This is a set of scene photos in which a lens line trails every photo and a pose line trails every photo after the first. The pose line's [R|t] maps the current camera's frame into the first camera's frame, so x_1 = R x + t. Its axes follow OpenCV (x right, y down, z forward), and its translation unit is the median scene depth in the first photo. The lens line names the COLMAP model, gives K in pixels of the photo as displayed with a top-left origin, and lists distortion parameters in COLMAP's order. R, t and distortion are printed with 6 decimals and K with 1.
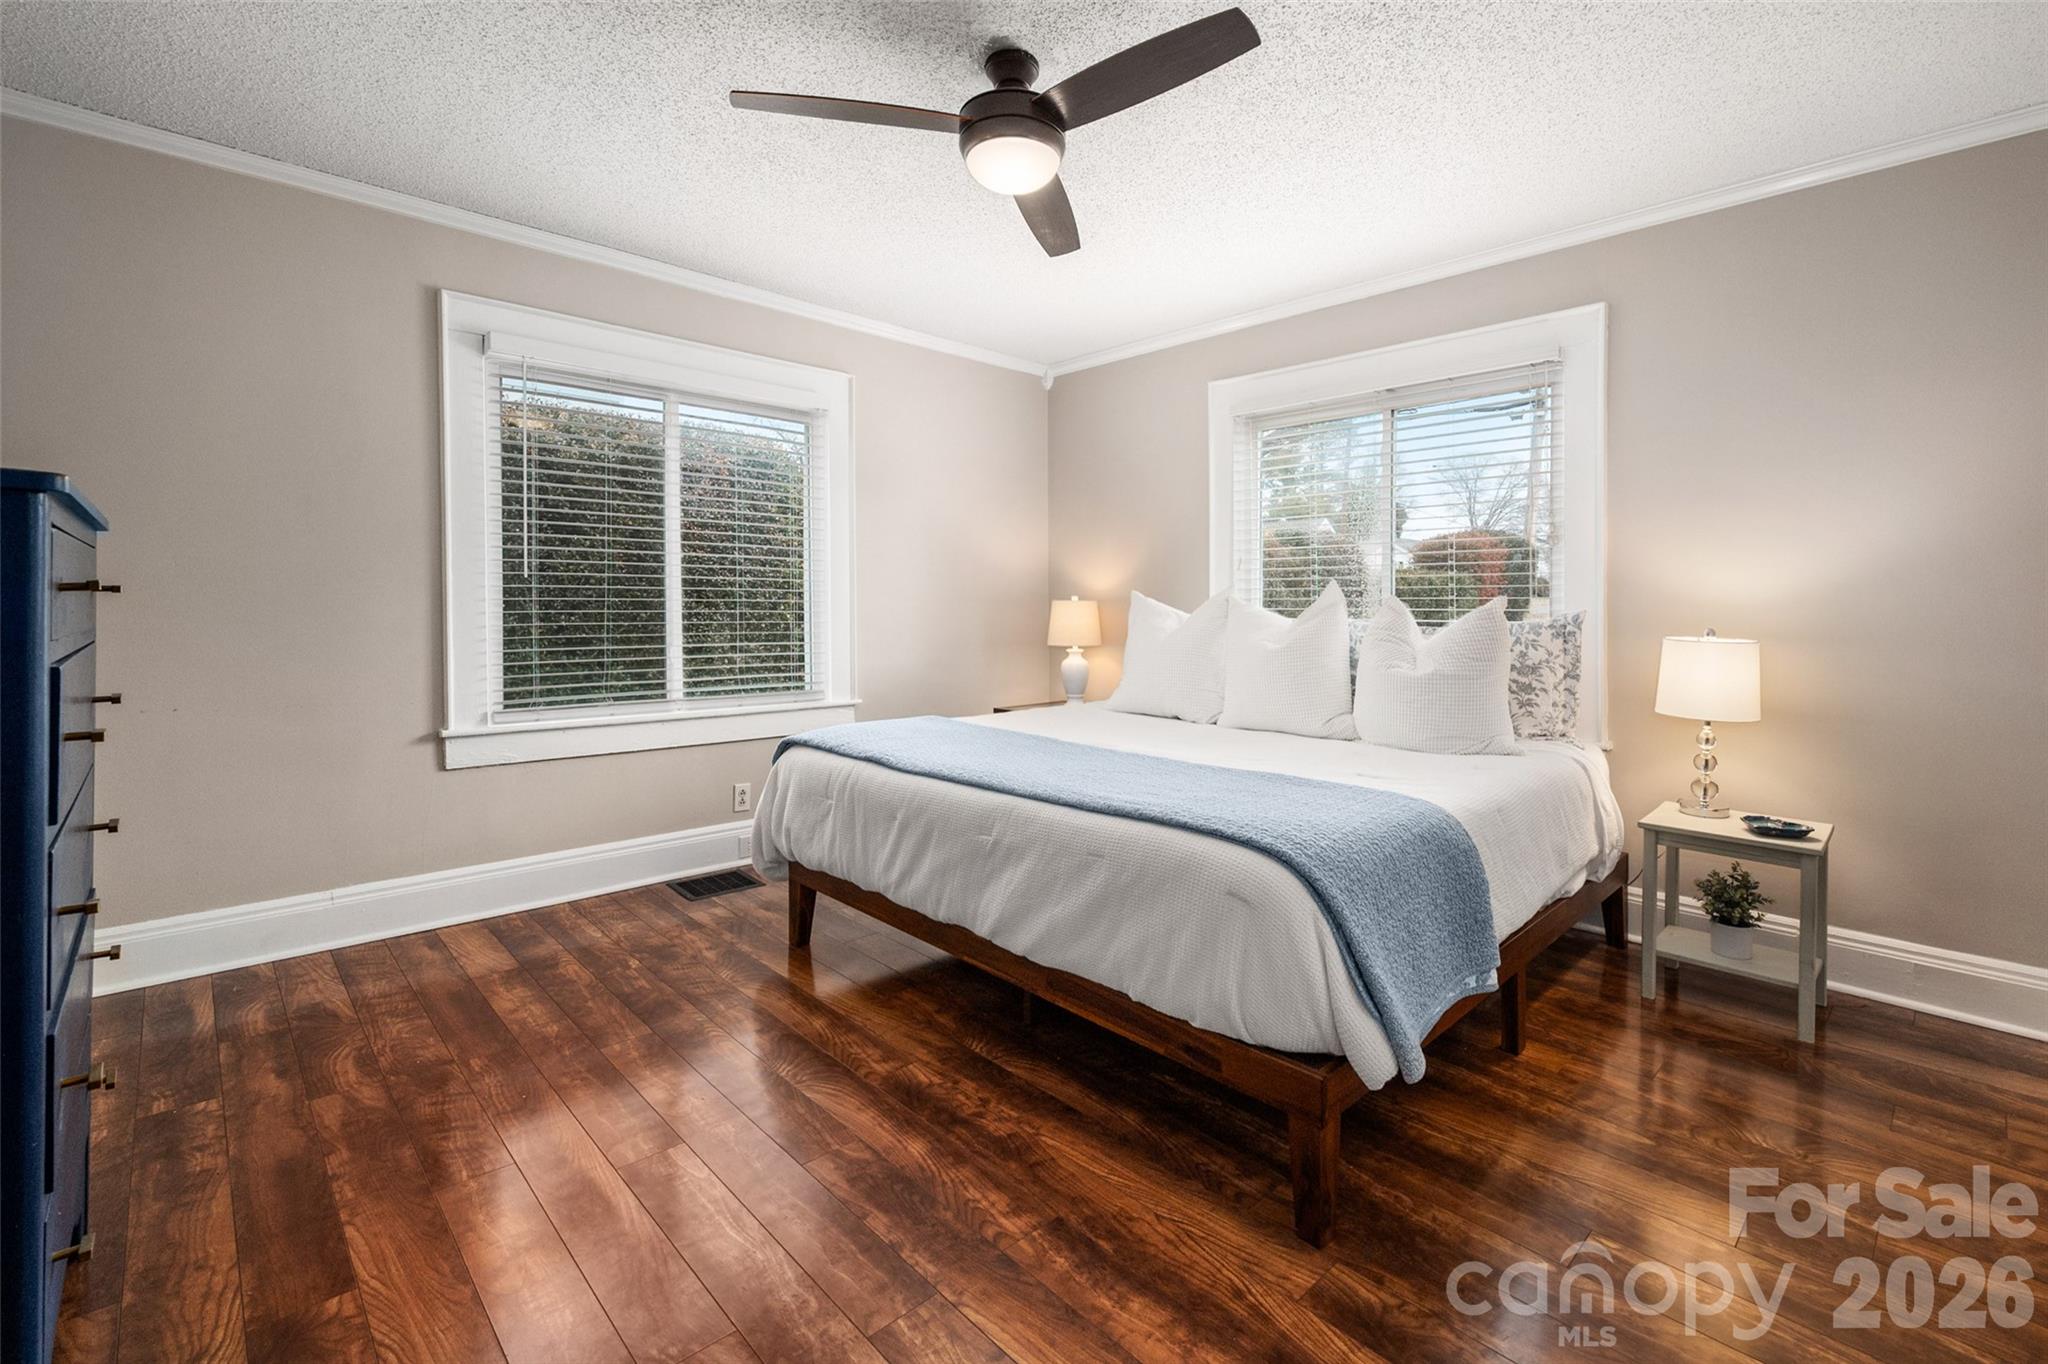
lens RADIAL K [[896.6, 0, 1024.0], [0, 896.6, 682.0], [0, 0, 1]] dist [-0.001230, -0.000066]
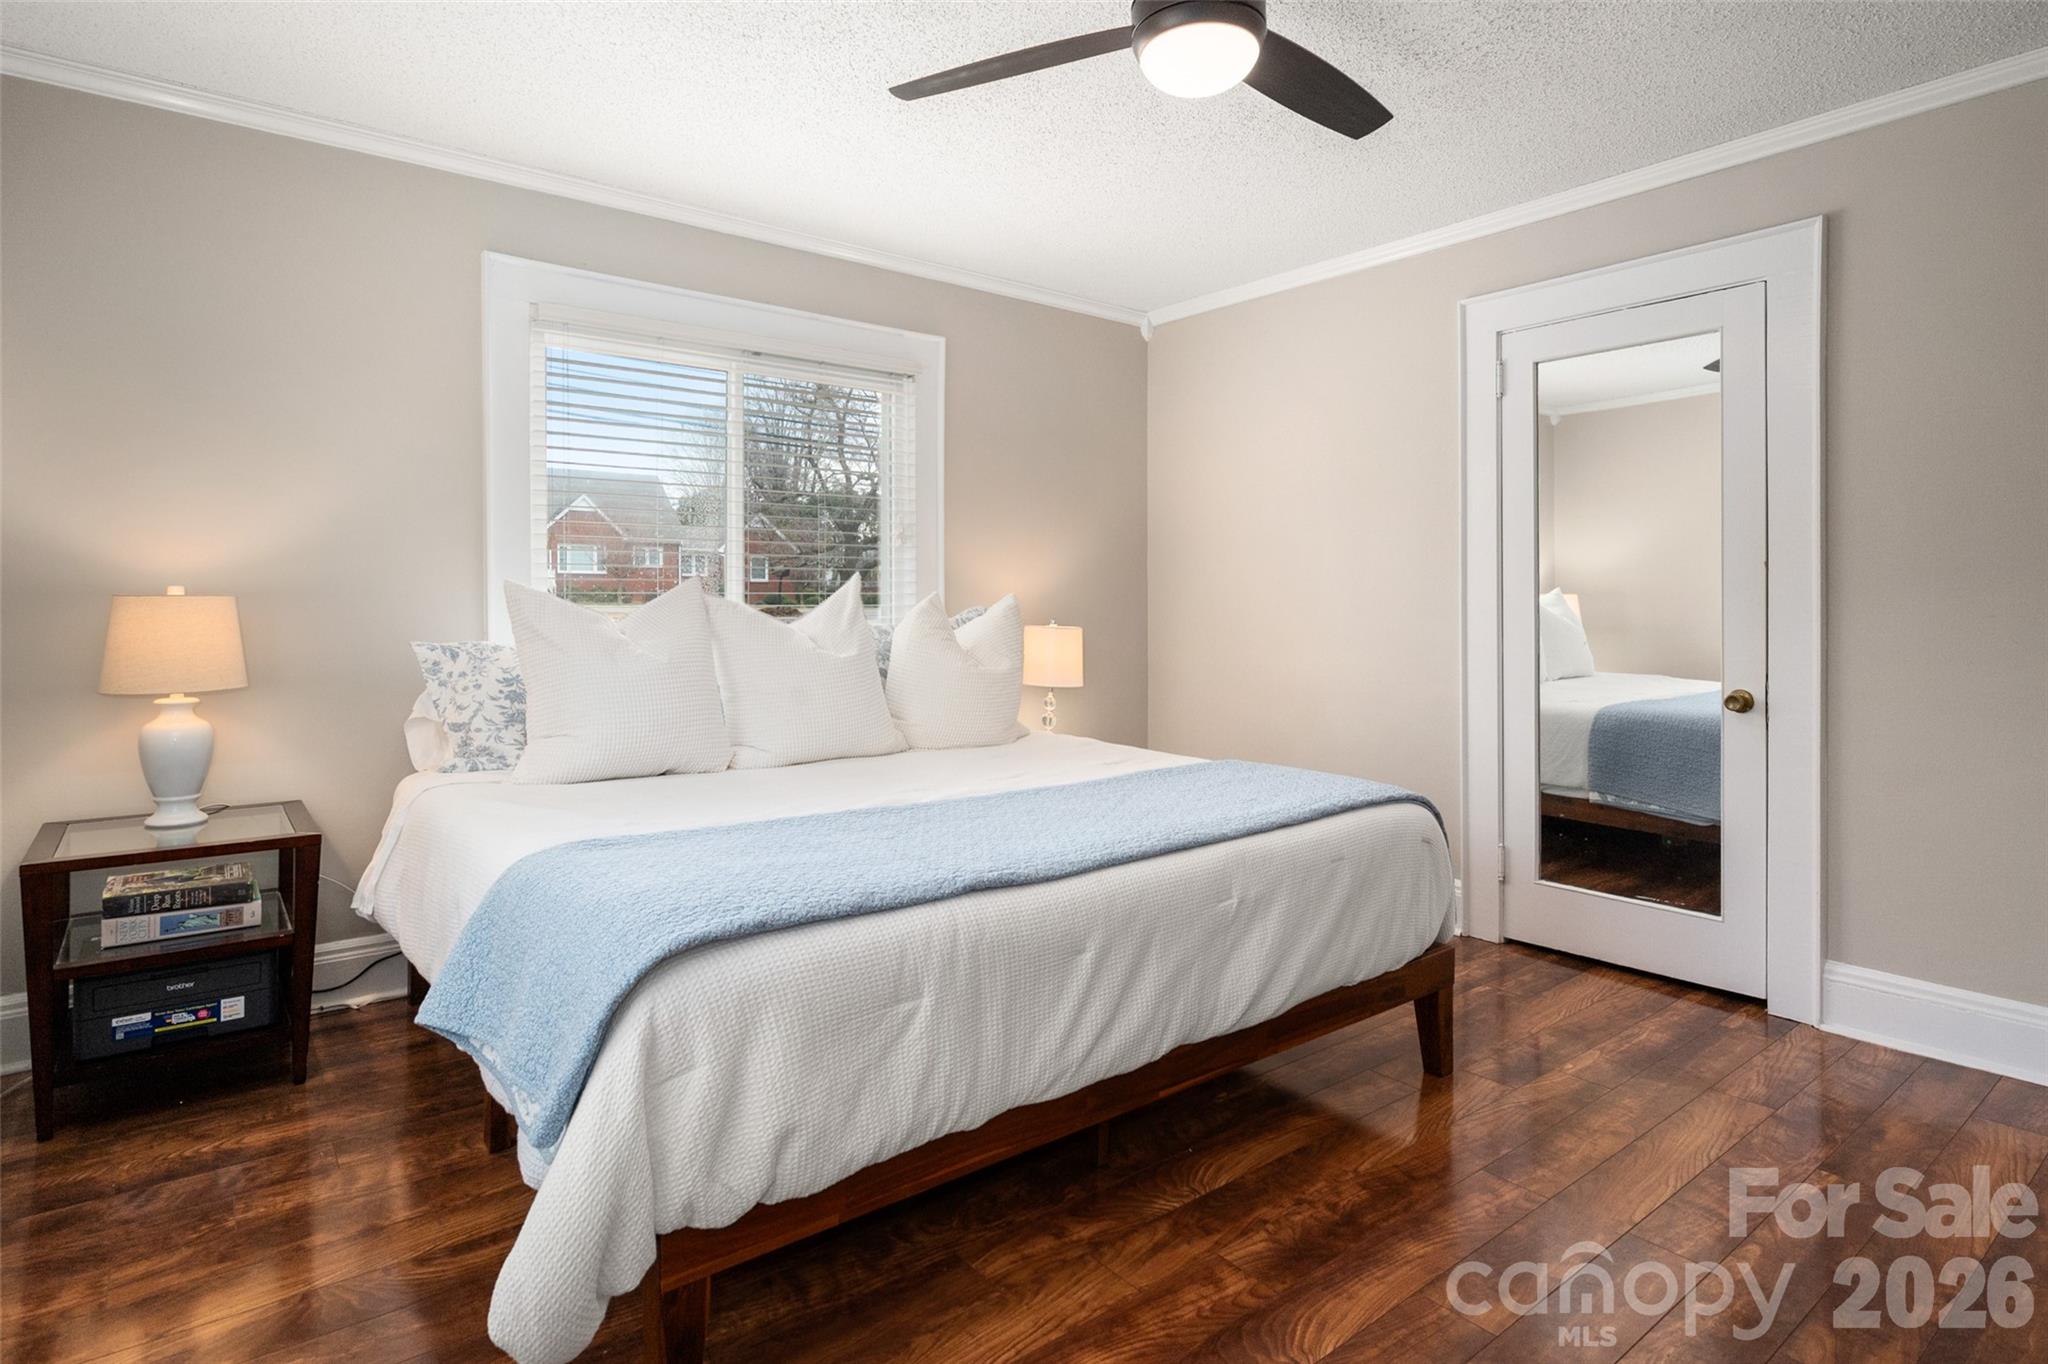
lens RADIAL K [[1079.0, 0, 1024.0], [0, 1079.0, 682.0], [0, 0, 1]] dist [0.000771, 0.000084]
pose [[0.082189, -0.076188, 0.993700, -0.925193], [0.083590, 0.994087, 0.069304, -0.093169], [-0.993105, 0.077367, 0.088071, 1.020479]]
